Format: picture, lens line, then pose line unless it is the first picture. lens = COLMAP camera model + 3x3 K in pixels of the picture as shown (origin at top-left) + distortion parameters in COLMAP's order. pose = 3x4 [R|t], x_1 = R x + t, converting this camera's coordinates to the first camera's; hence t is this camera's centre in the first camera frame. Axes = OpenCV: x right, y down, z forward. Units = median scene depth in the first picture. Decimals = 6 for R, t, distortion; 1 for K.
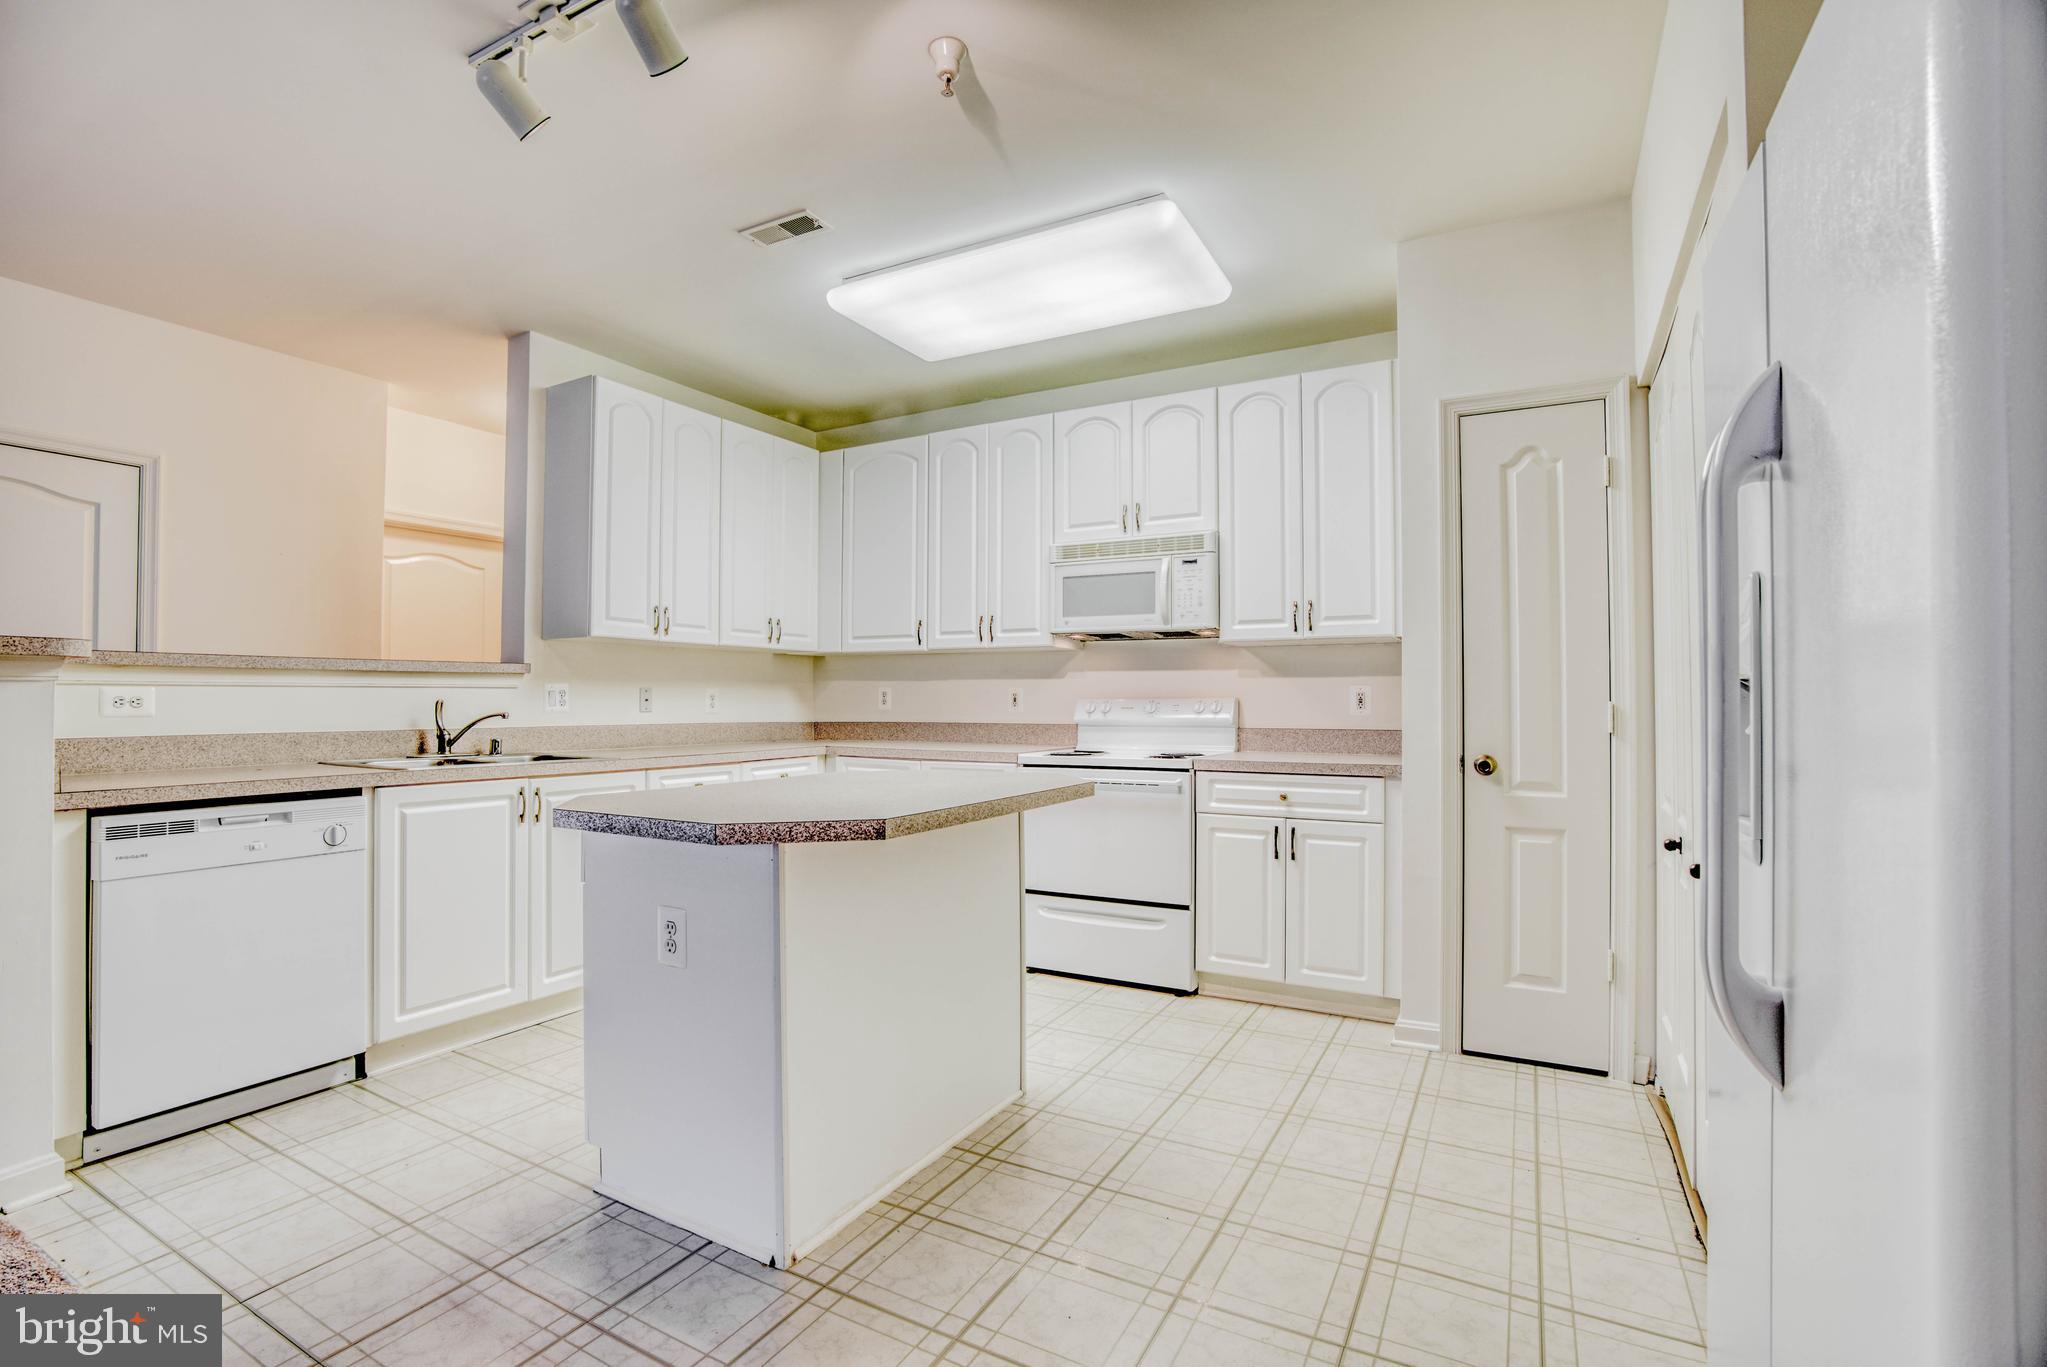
lens RADIAL K [[946.8, 0, 1015.6], [0, 946.8, 683.1], [0, 0, 1]] dist [-0.062154, 0.015647]
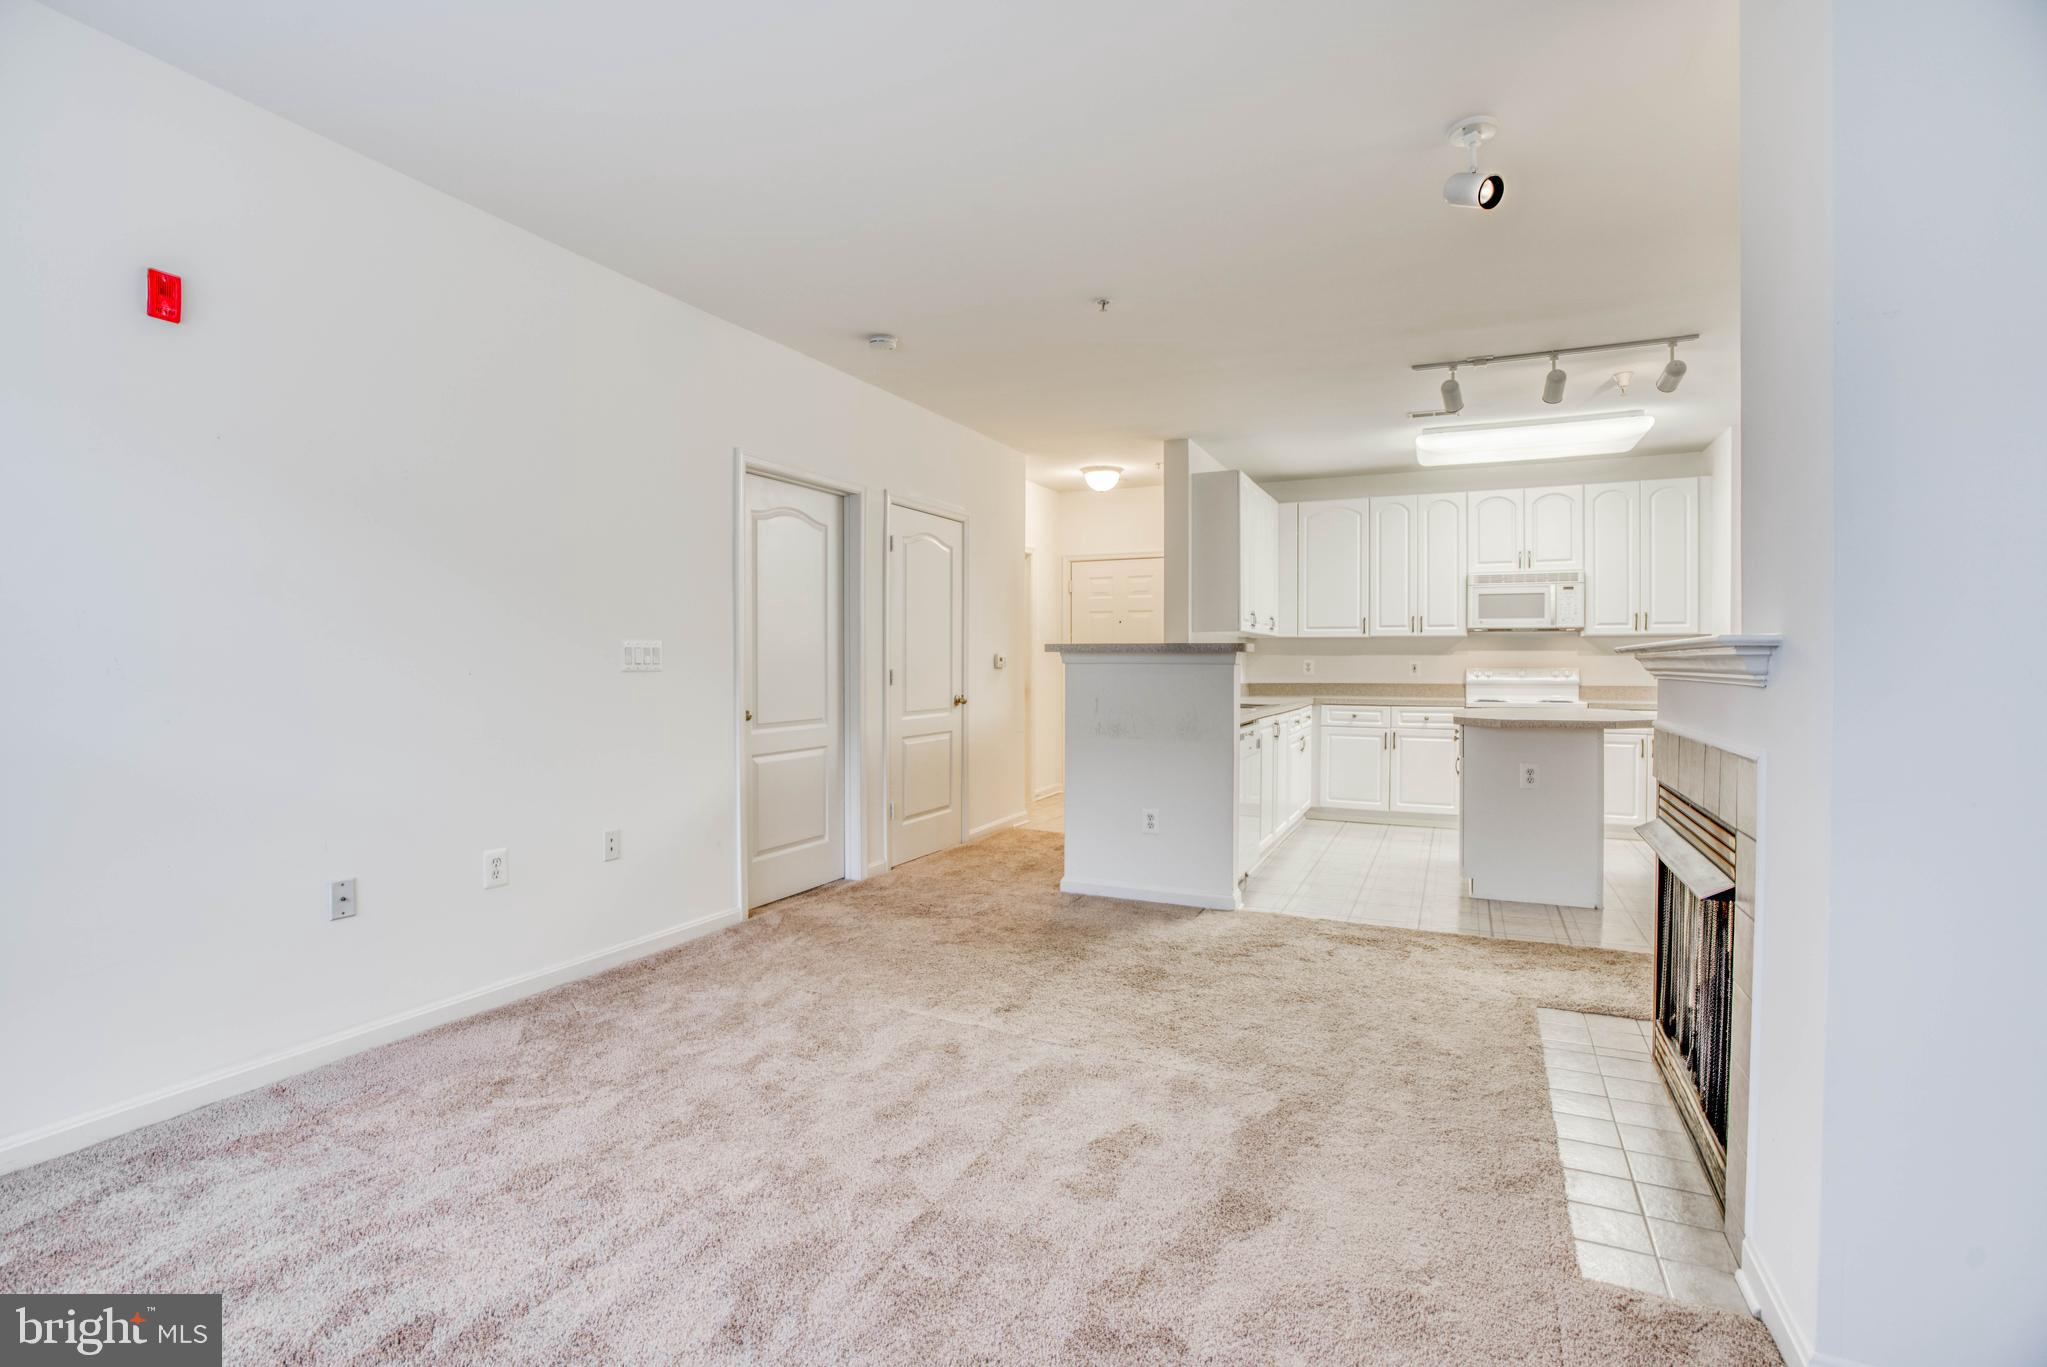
lens RADIAL K [[946.8, 0, 1017.0], [0, 946.8, 667.4], [0, 0, 1]] dist [-0.062154, 0.015647]
pose [[0.997538, -0.000567, 0.070130, -0.916544], [-0.001004, 0.999749, 0.022370, -0.021732], [-0.070125, -0.022385, 0.997287, -0.598916]]
